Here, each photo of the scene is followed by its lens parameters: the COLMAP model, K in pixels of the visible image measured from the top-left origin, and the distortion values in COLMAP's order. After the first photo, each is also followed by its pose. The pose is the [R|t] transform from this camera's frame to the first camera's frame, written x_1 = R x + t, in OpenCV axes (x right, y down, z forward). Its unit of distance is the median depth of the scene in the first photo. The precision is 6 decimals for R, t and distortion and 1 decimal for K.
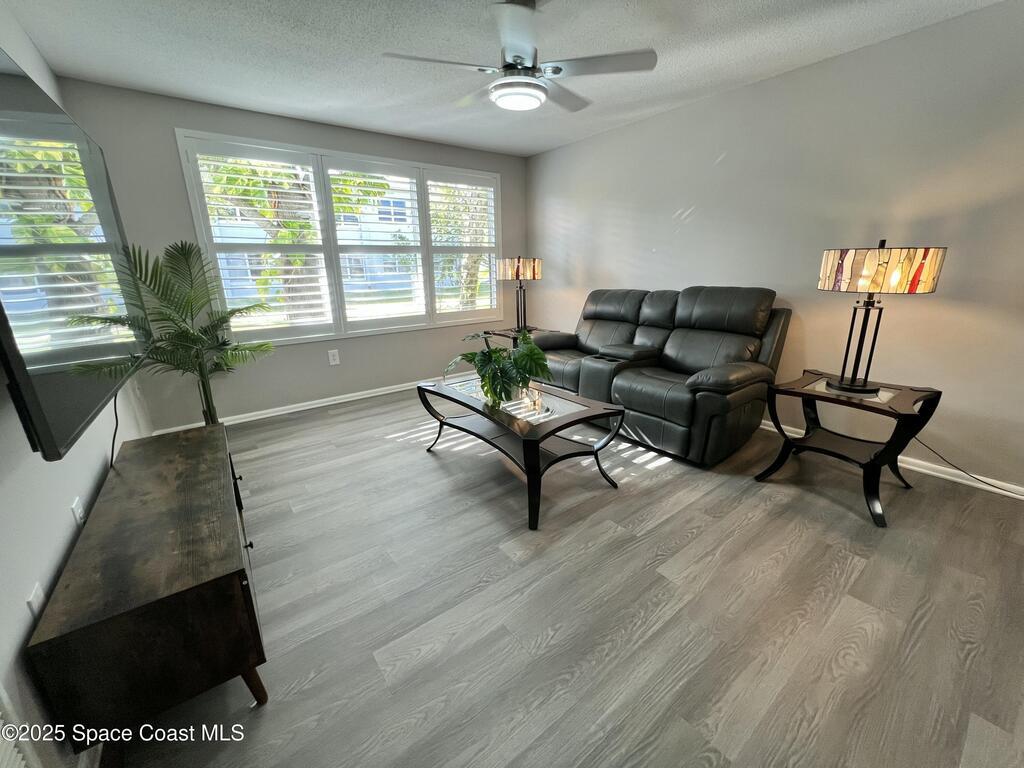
lens RADIAL K [[413.9, 0, 512.3], [0, 413.9, 379.7], [0, 0, 1]] dist [-0.002421, 0.001070]
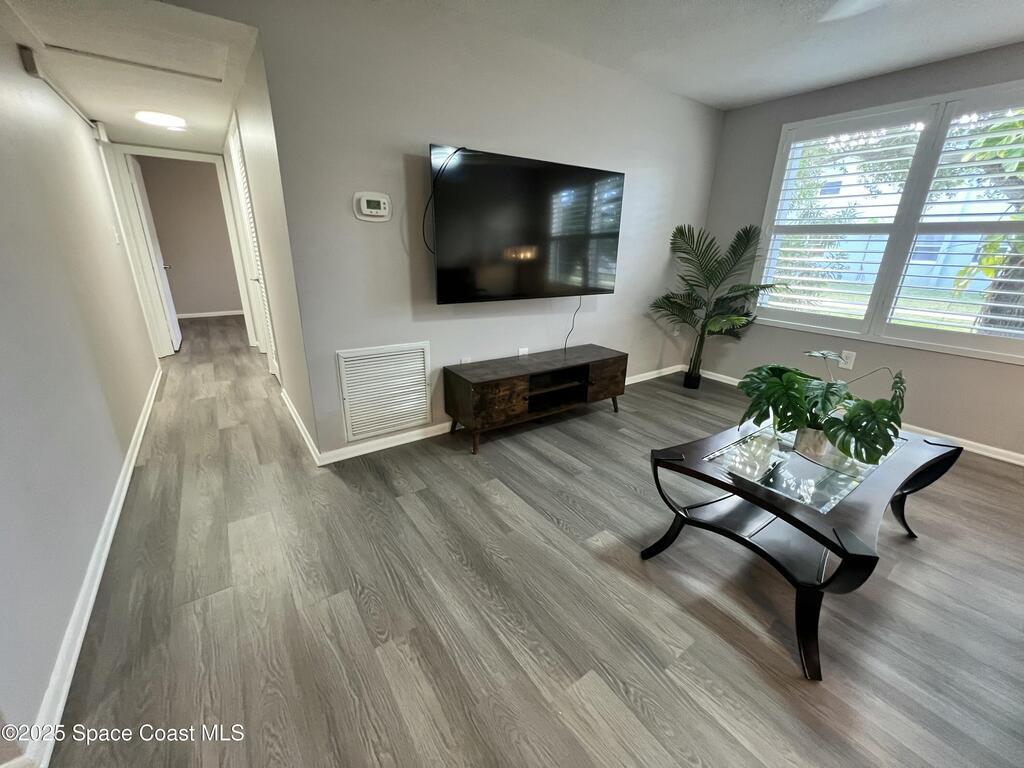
lens RADIAL K [[407.5, 0, 511.1], [0, 407.5, 384.2], [0, 0, 1]] dist [-0.005485, 0.000911]
pose [[-0.034945, 0.339739, -0.939870, 0.538938], [-0.286403, 0.897595, 0.335106, -0.124947], [0.957472, 0.280892, 0.065936, 0.418801]]
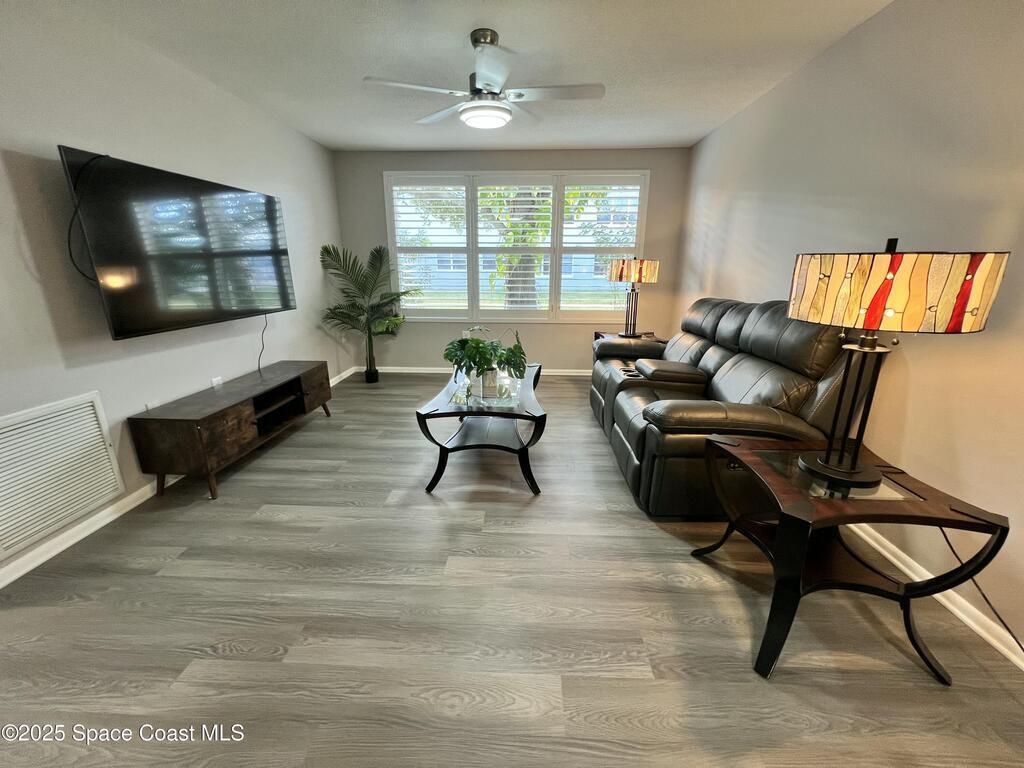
lens RADIAL K [[407.5, 0, 511.3], [0, 407.5, 385.2], [0, 0, 1]] dist [-0.005485, 0.000911]
pose [[0.766273, 0.201016, -0.610261, 0.640134], [-0.187918, 0.978385, 0.086315, -0.057583], [0.614420, 0.048539, 0.787484, 0.157088]]
